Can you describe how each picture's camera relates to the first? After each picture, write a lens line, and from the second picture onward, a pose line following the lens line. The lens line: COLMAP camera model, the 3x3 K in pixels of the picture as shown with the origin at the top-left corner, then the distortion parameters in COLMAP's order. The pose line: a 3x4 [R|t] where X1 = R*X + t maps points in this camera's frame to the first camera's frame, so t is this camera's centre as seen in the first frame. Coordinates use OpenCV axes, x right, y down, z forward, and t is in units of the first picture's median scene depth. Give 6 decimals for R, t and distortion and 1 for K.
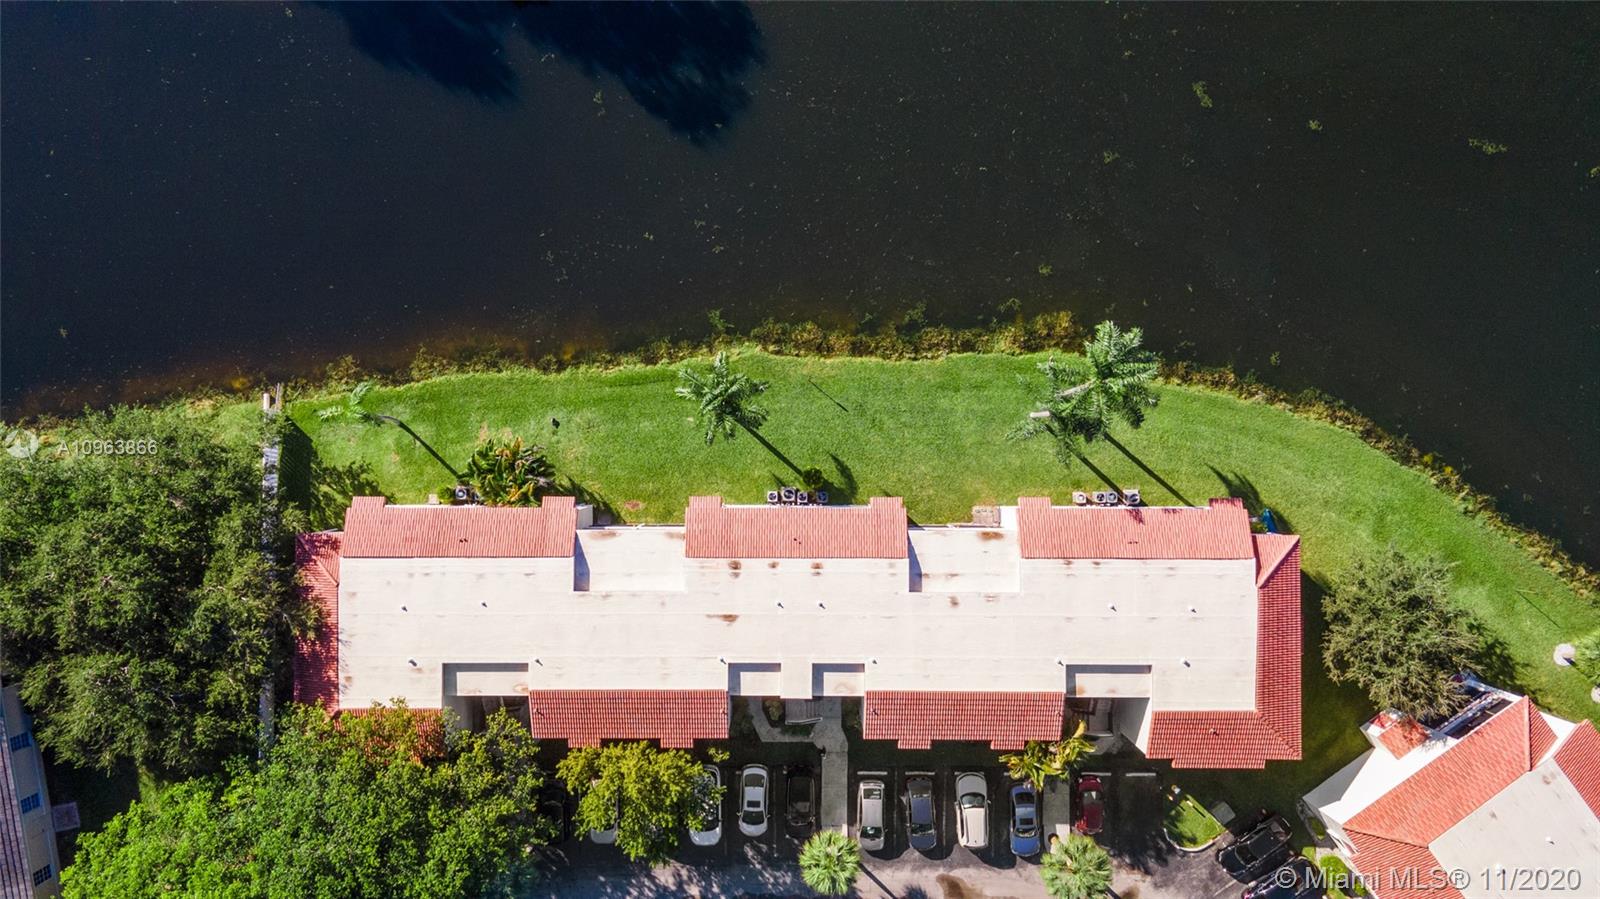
lens RADIAL K [[1163.6, 0, 799.6], [0, 1163.6, 447.9], [0, 0, 1]] dist [0.032669, 0.015605]
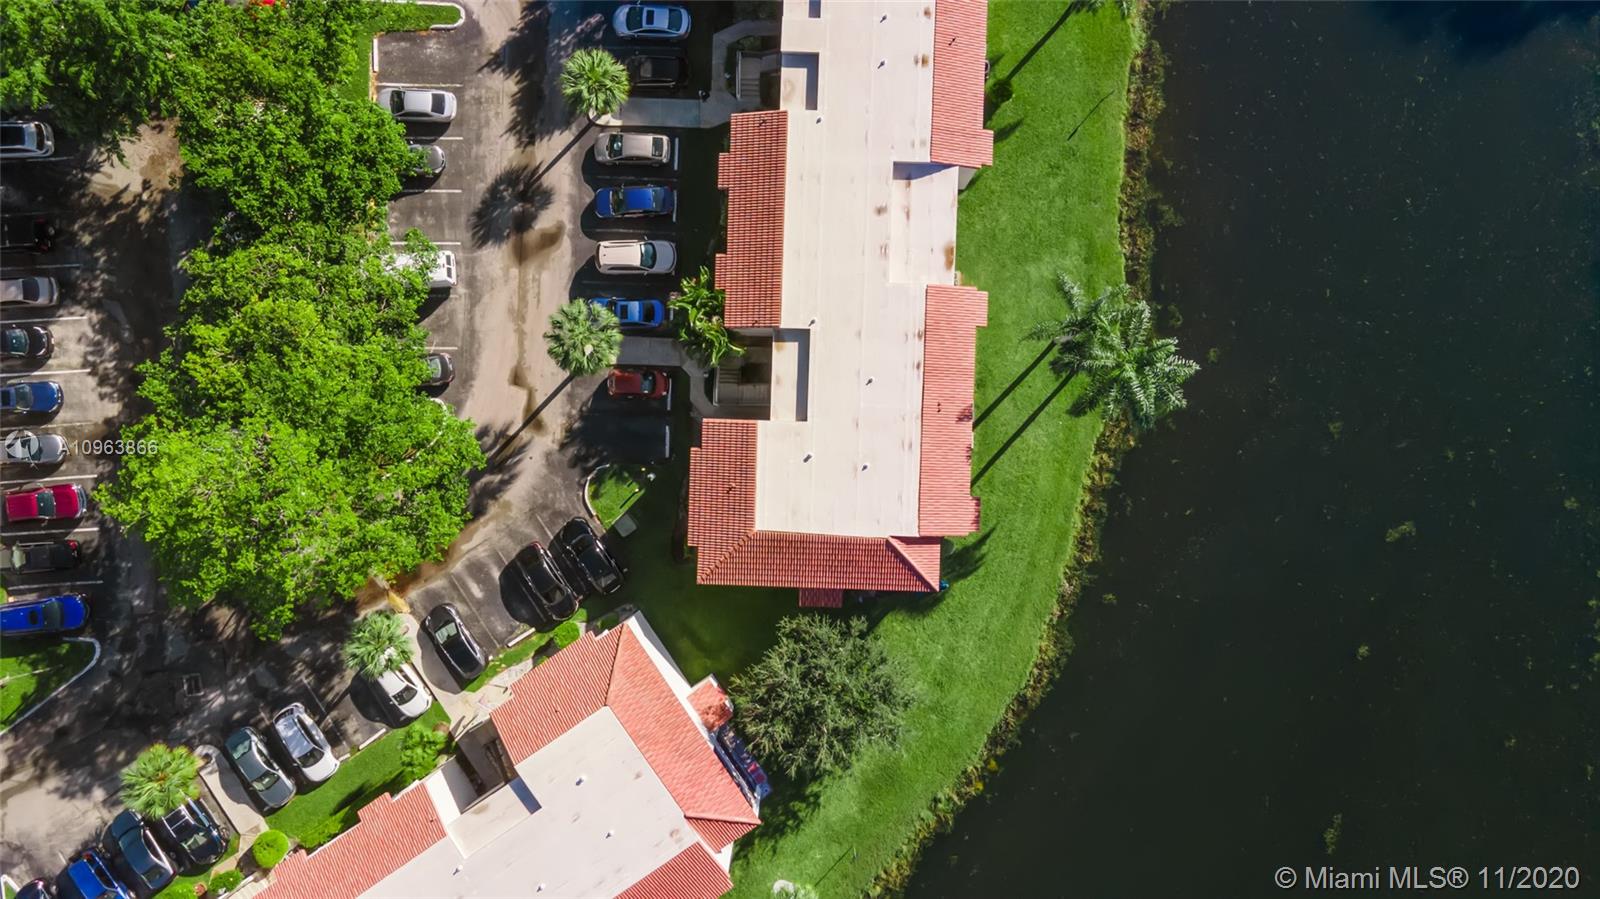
lens RADIAL K [[1163.6, 0, 799.0], [0, 1163.6, 450.1], [0, 0, 1]] dist [0.032669, 0.015605]
pose [[-0.032465, 0.999460, 0.004984, 0.292891], [-0.999444, -0.032502, 0.007413, 0.169157], [0.007571, -0.004741, 0.999960, 0.074465]]
